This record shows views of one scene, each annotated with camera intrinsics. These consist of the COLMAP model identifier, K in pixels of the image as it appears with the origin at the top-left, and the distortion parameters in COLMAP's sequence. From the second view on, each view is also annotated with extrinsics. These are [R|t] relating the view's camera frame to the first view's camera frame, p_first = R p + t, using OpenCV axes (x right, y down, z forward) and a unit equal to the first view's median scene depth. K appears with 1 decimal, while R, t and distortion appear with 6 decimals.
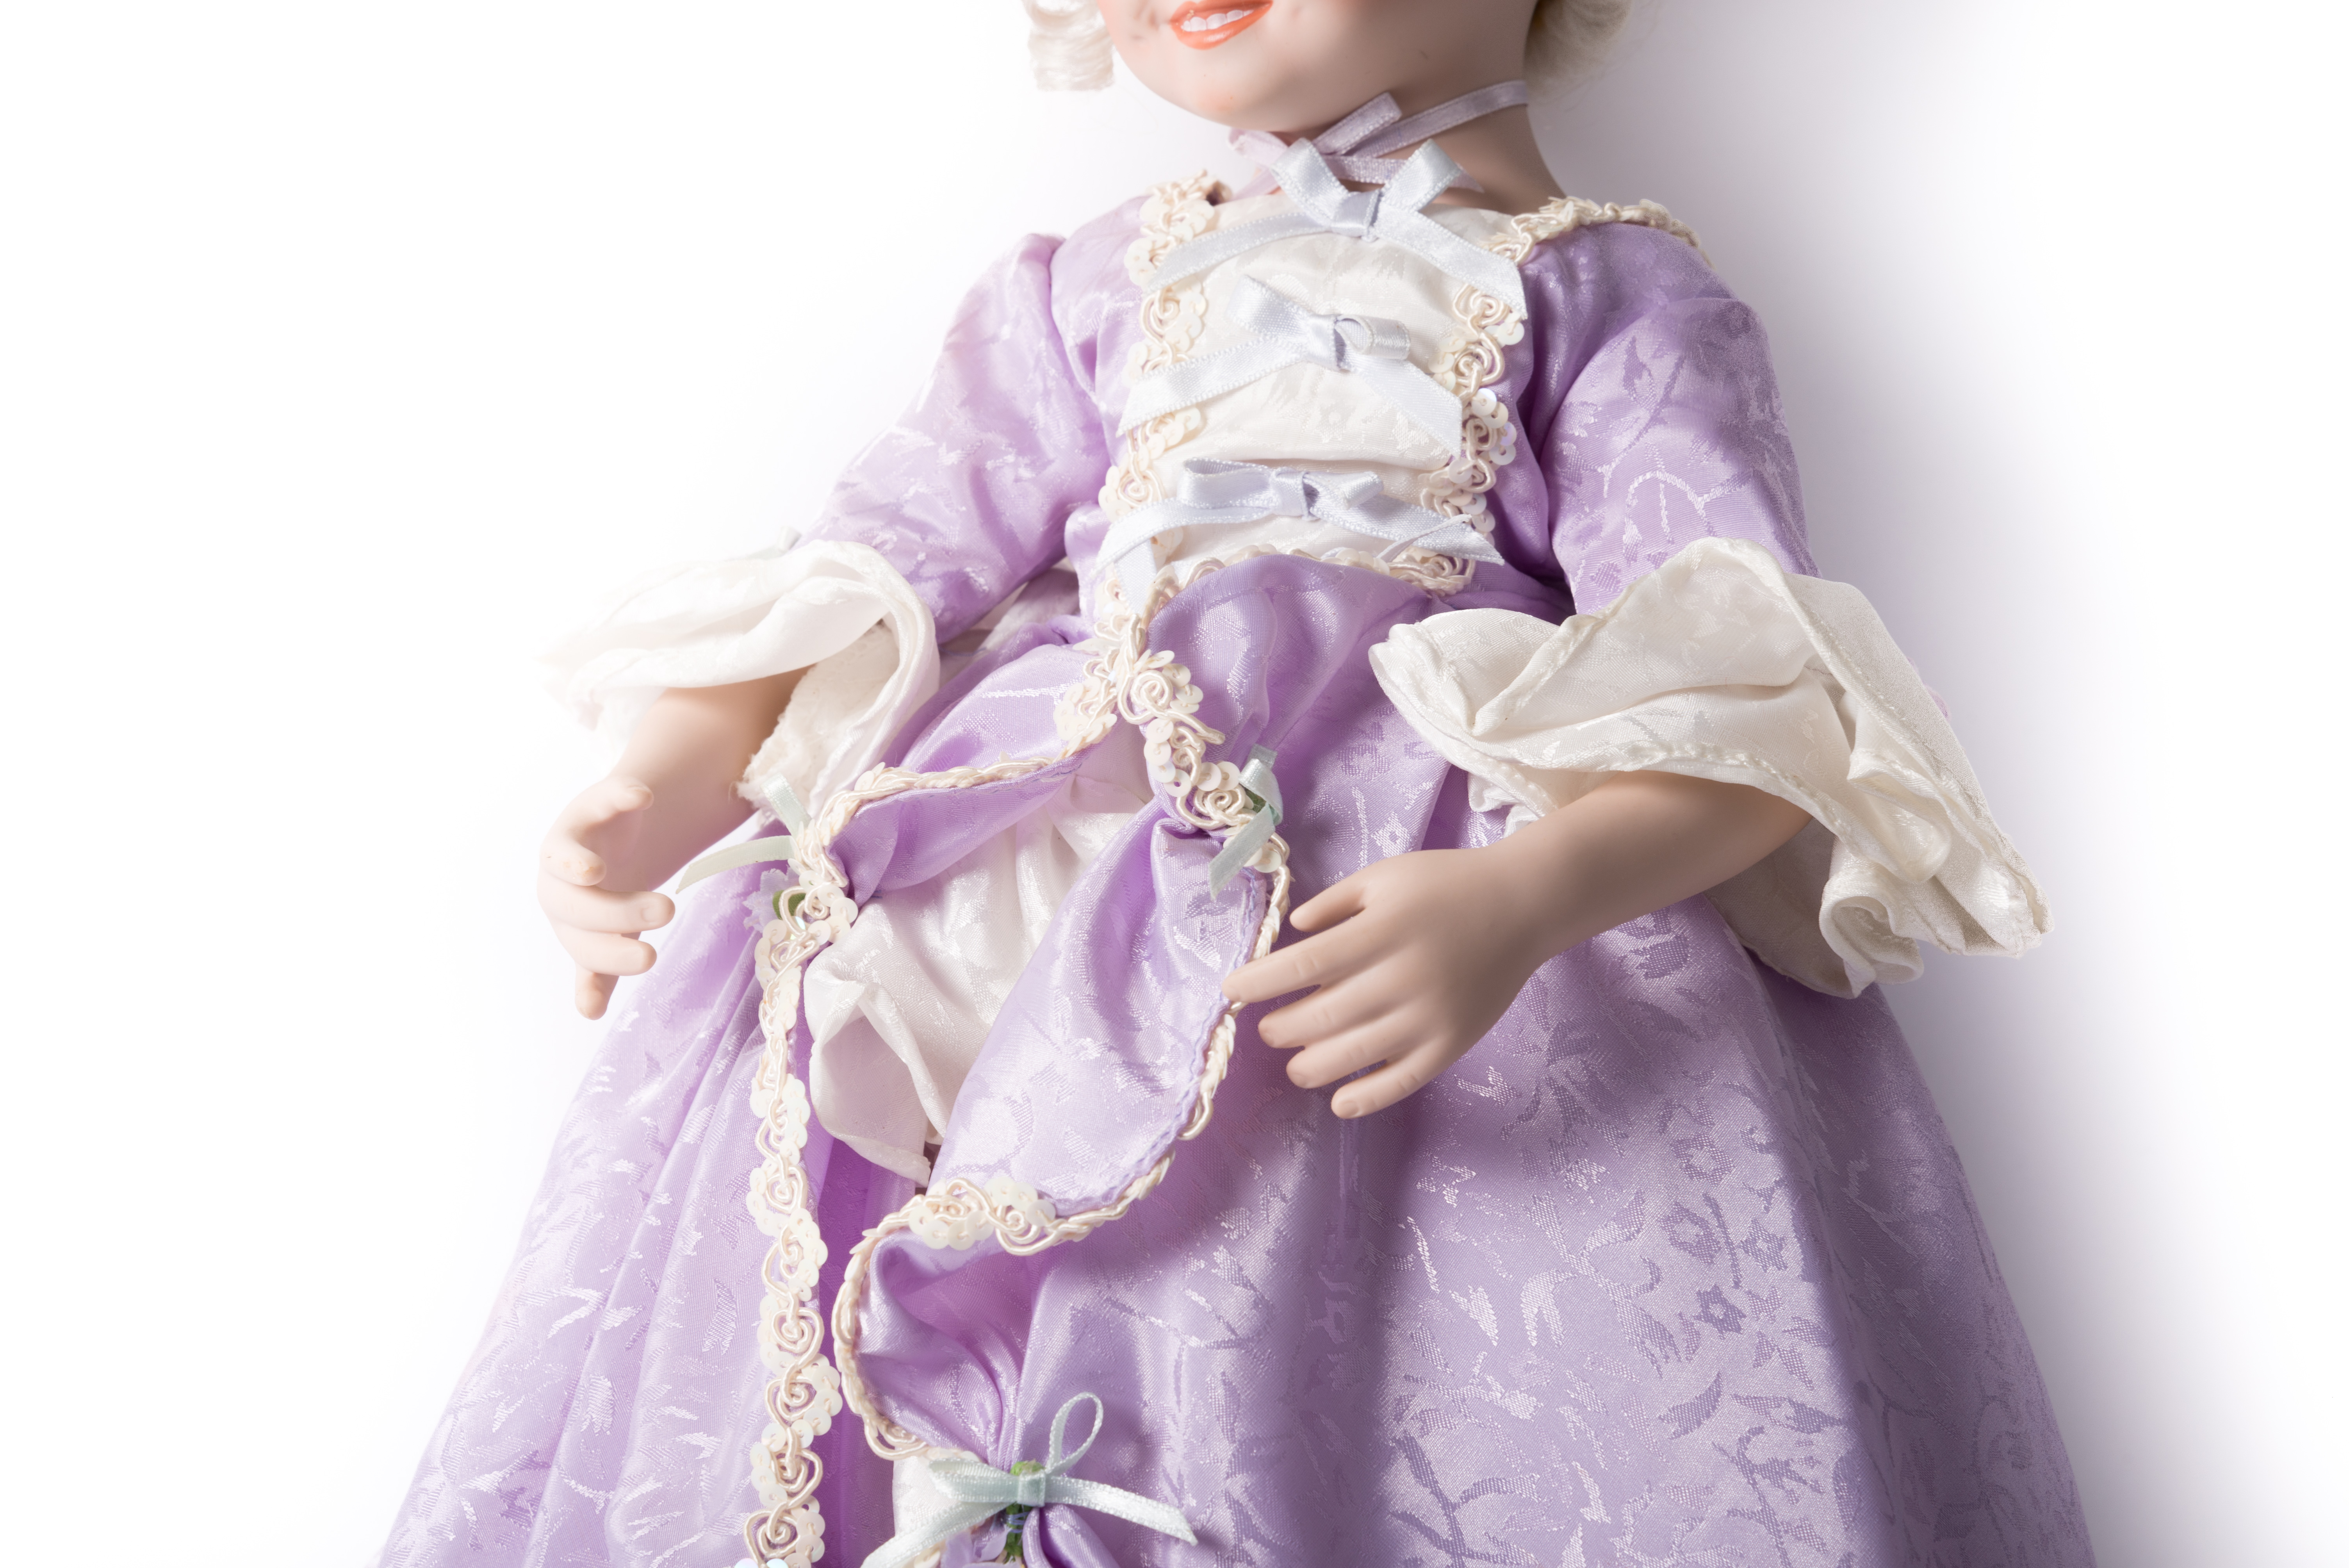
lens RADIAL K [[5274.7, 0, 1172.1], [0, 5274.7, 814.5], [0, 0, 1]] dist [-0.003867, 0.451737]
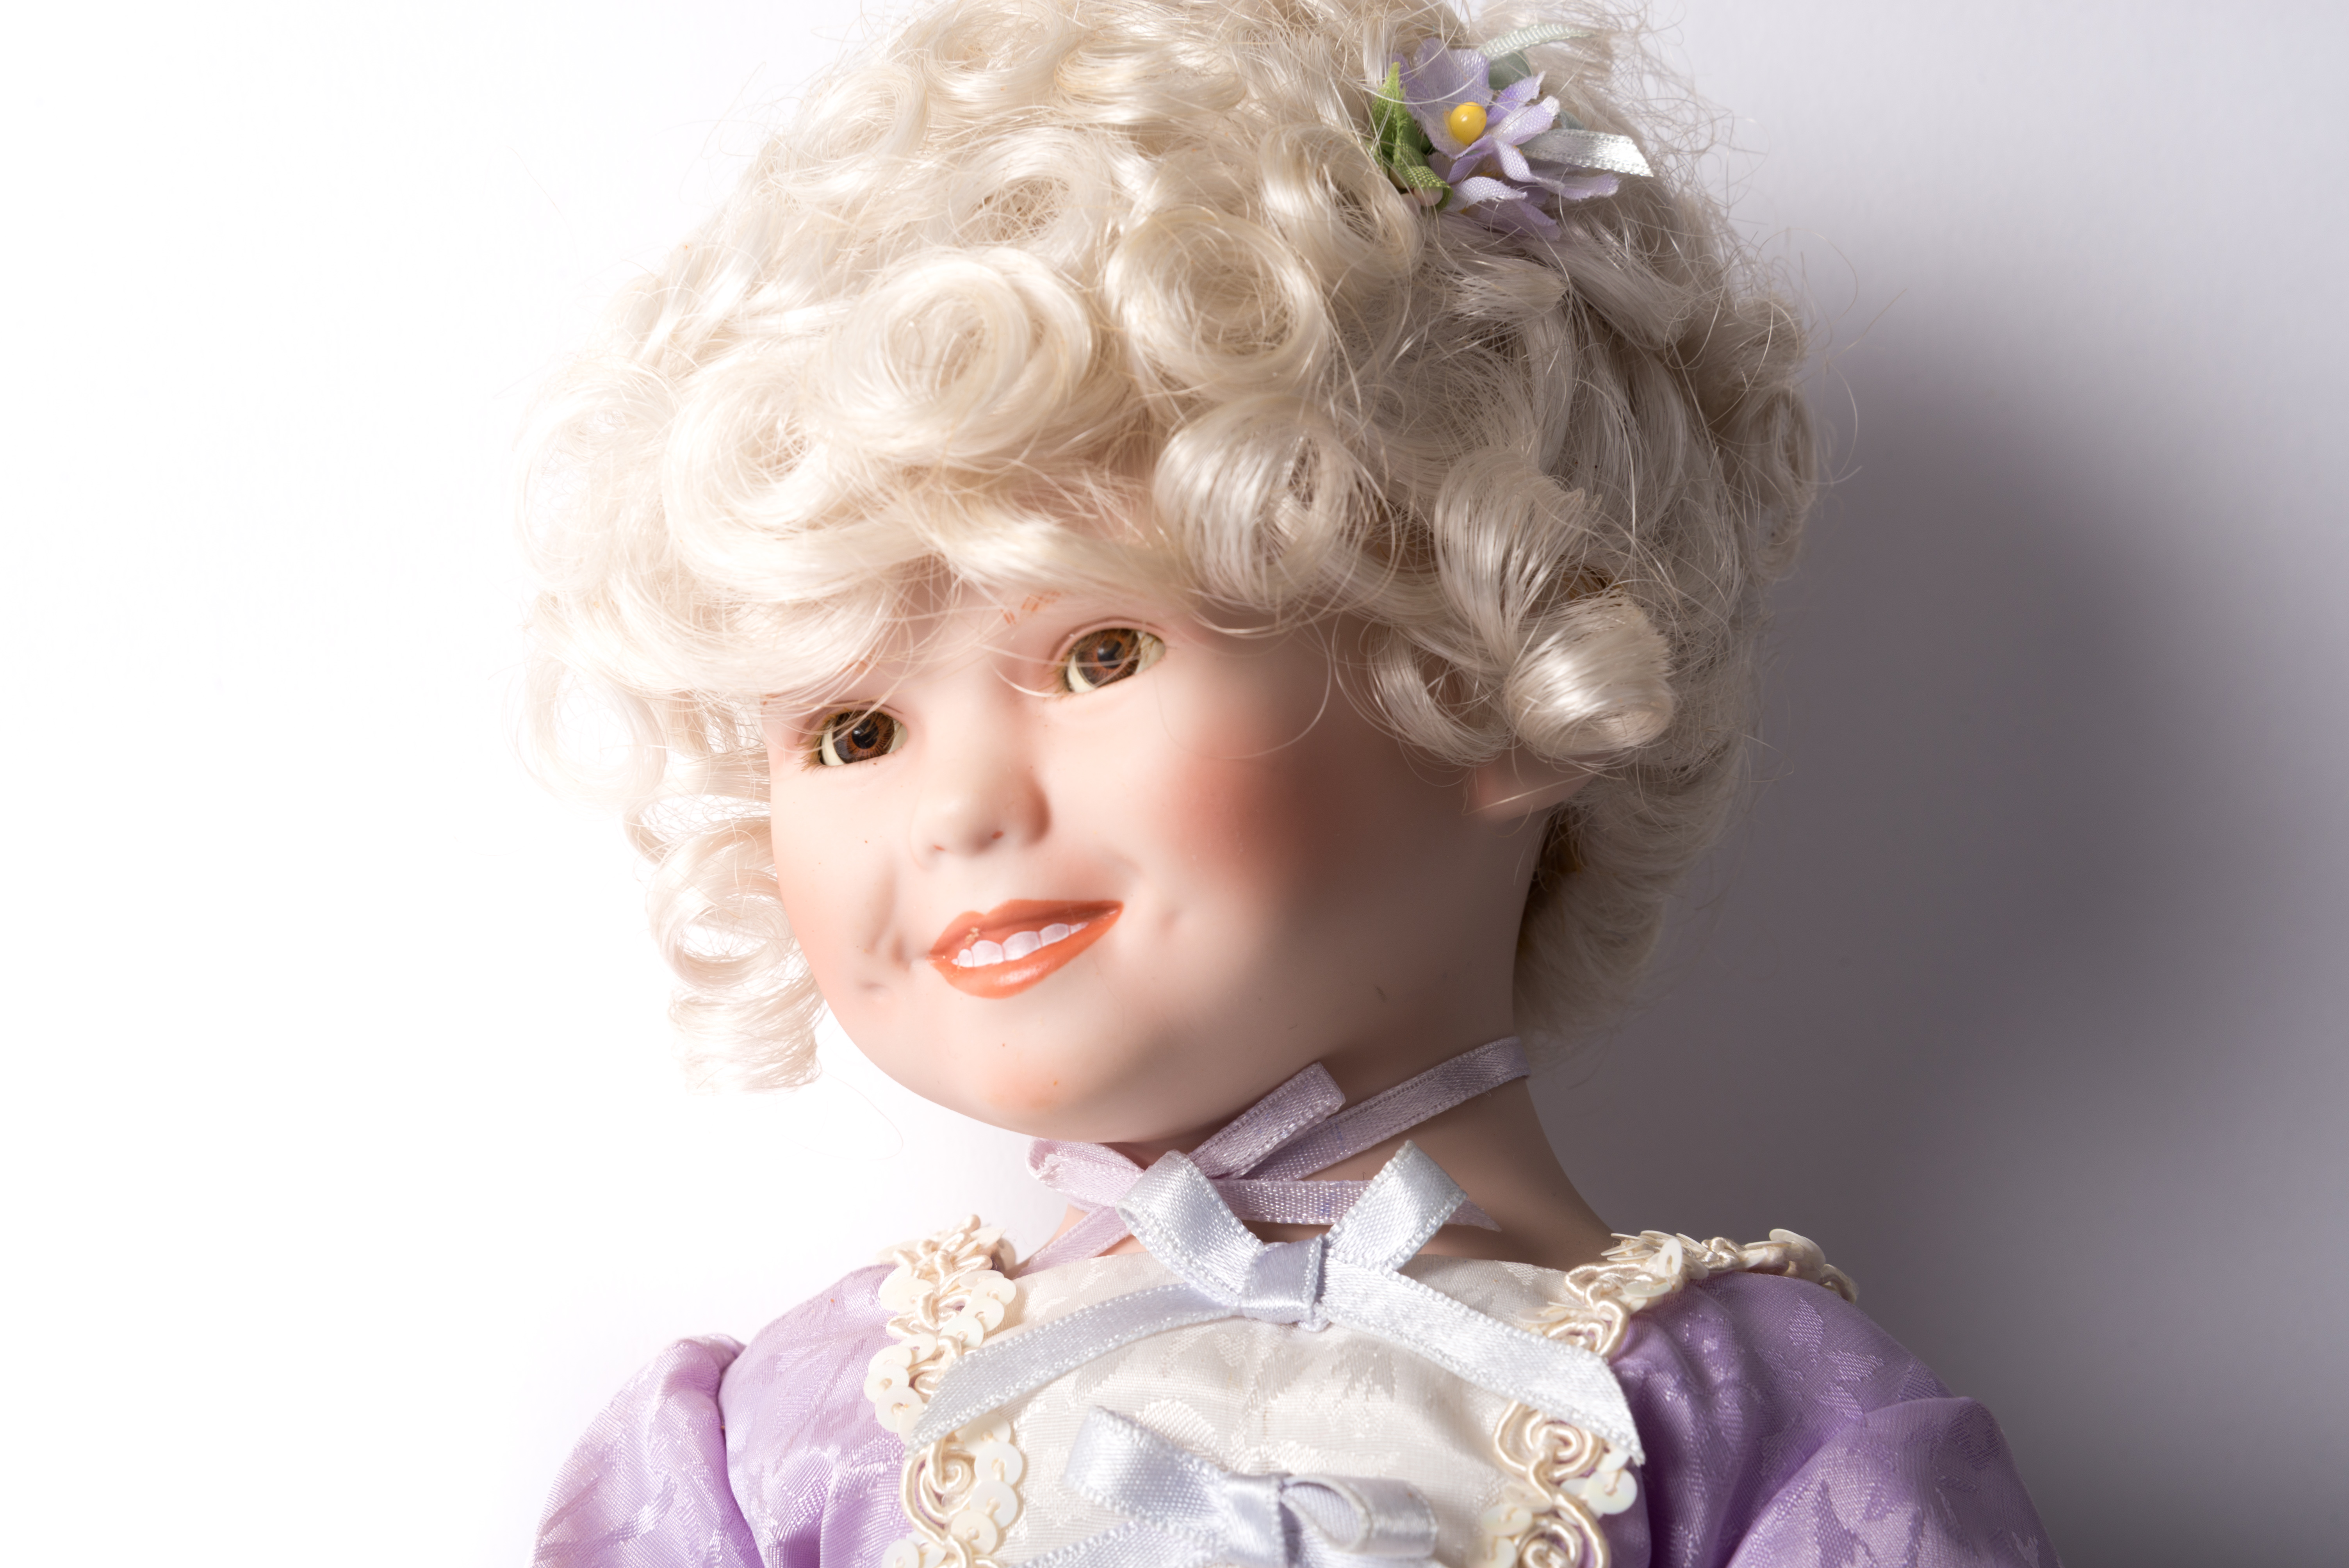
lens RADIAL K [[3989.4, 0, 1175.2], [0, 3989.4, 822.0], [0, 0, 1]] dist [0.010436, -0.214099]
pose [[0.991993, -0.040060, 0.119770, -0.025000], [0.064990, 0.975077, -0.212134, -0.074176], [-0.108287, 0.218219, 0.969873, 0.595878]]
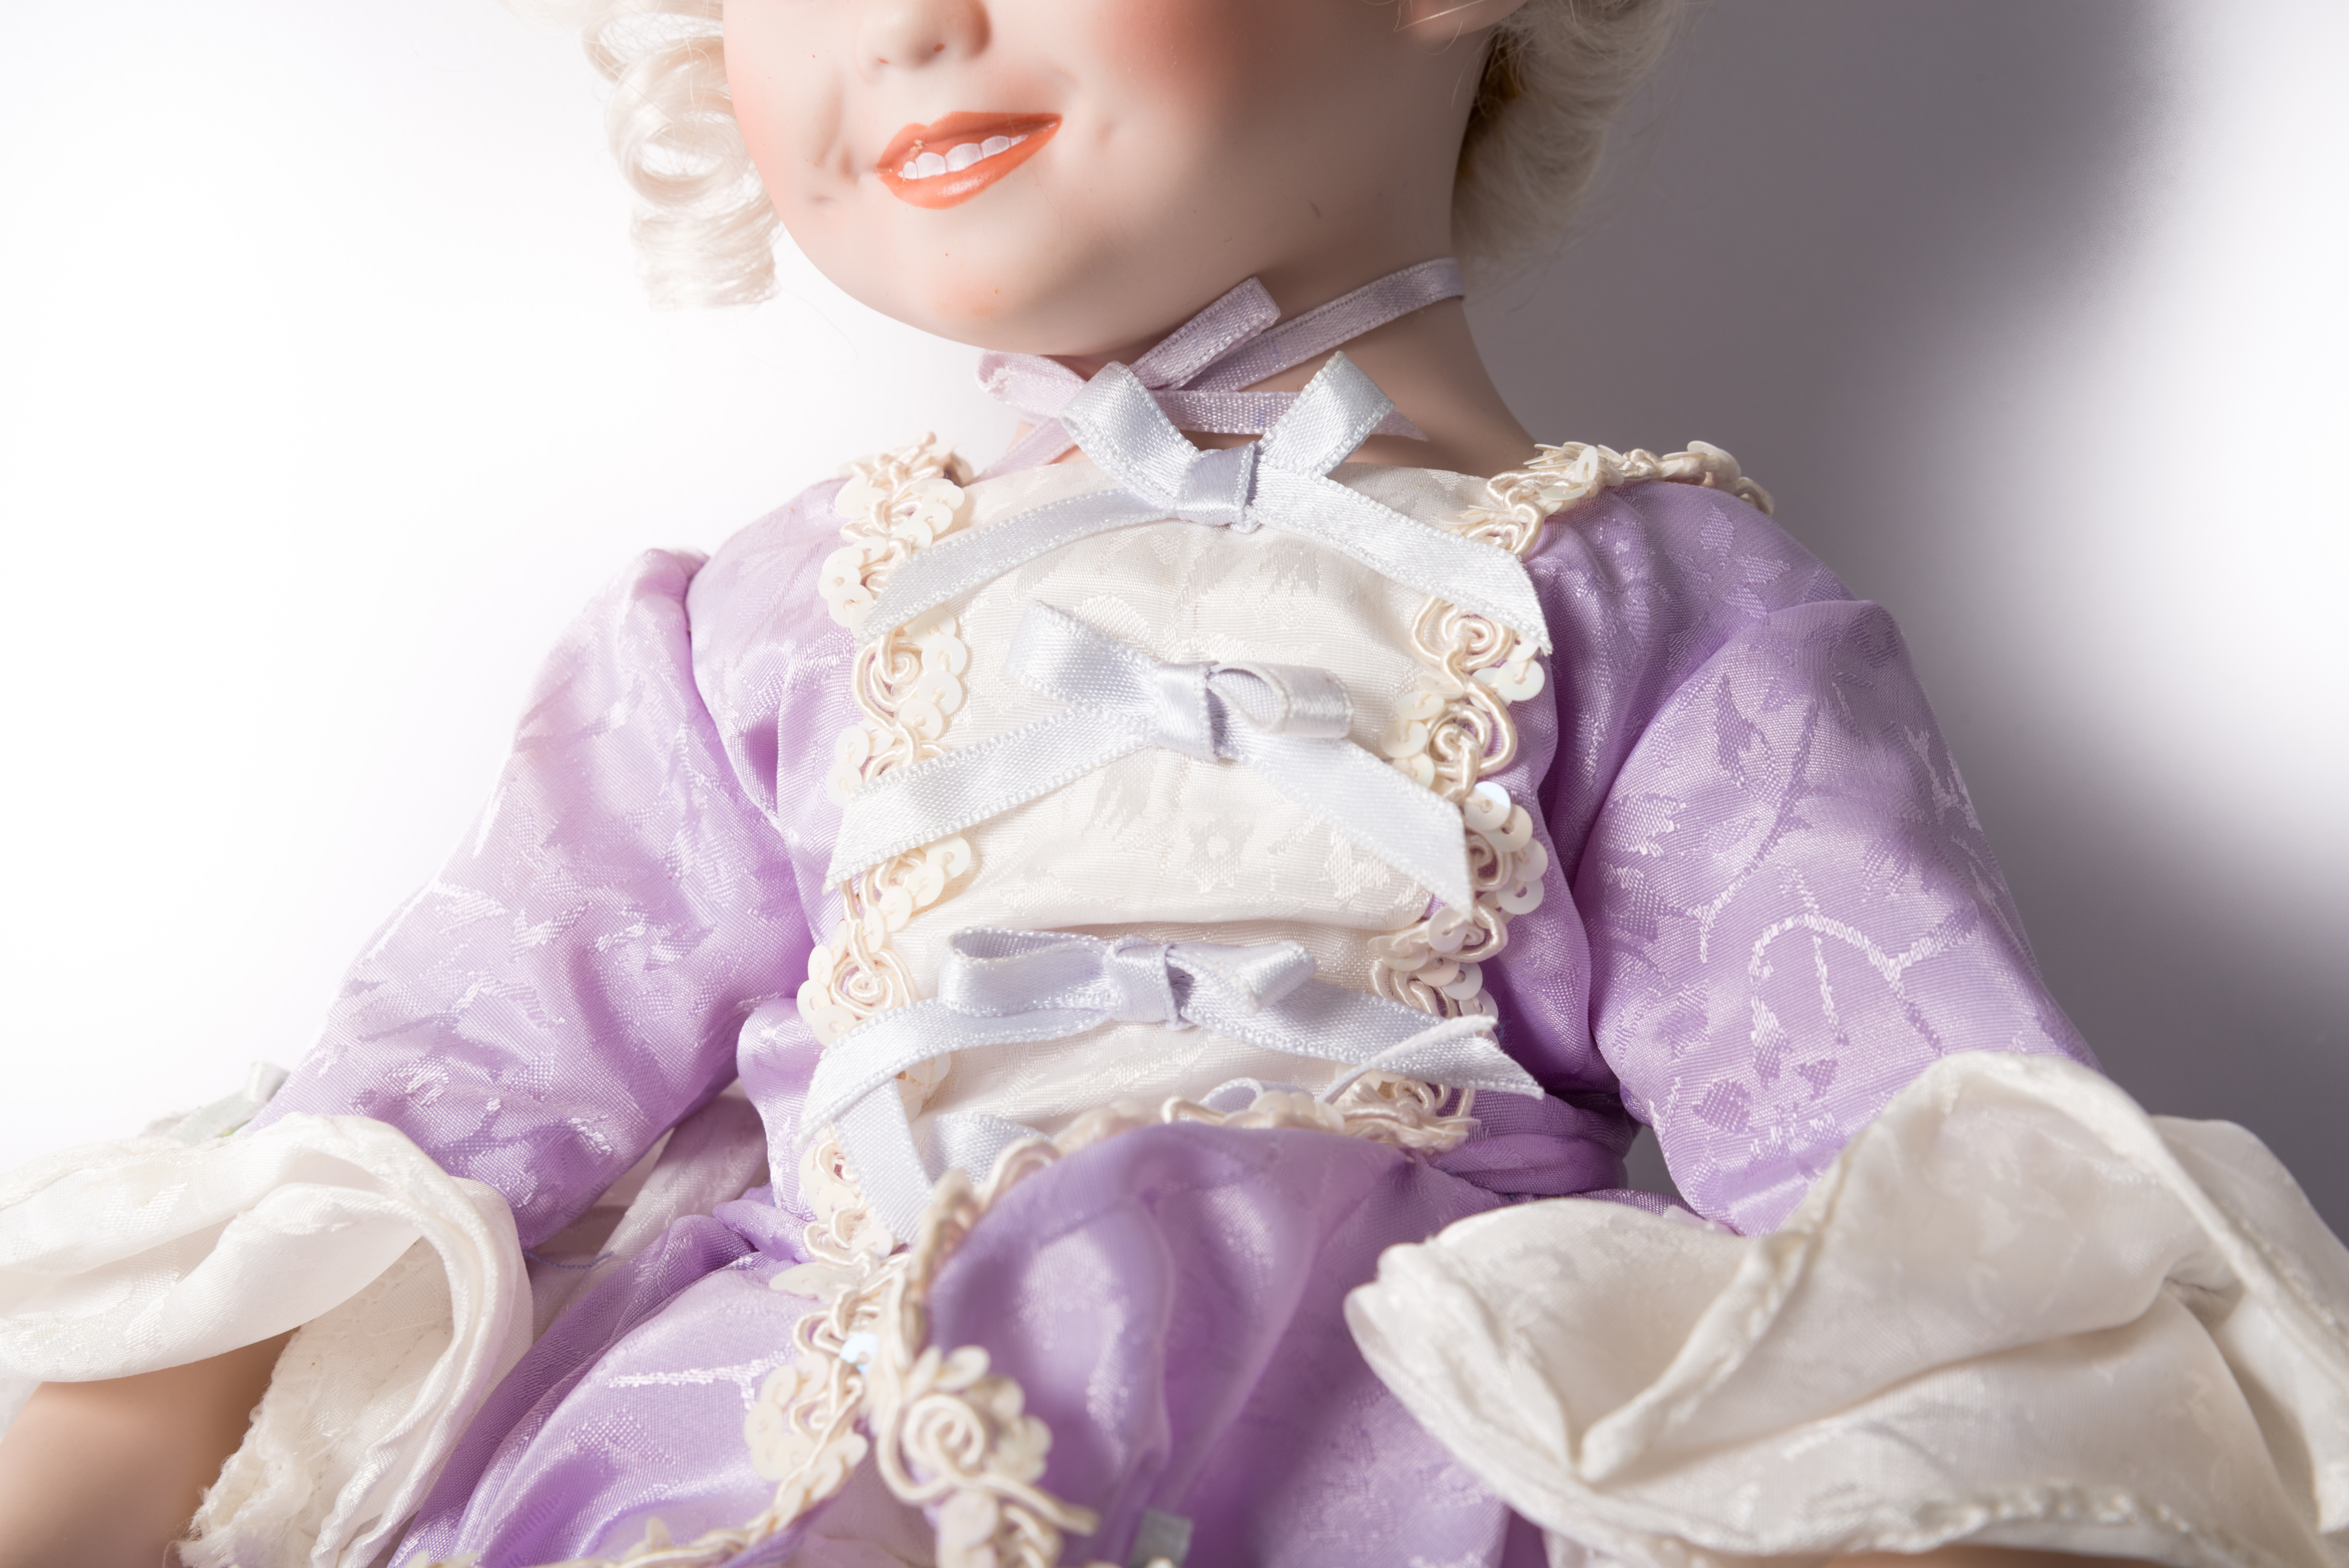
lens RADIAL K [[3989.4, 0, 1175.2], [0, 3989.4, 822.0], [0, 0, 1]] dist [0.010436, -0.214099]
pose [[0.993223, -0.054044, 0.102891, -0.016978], [0.058651, 0.997382, -0.042290, -0.060023], [-0.100336, 0.048038, 0.993793, 0.578287]]
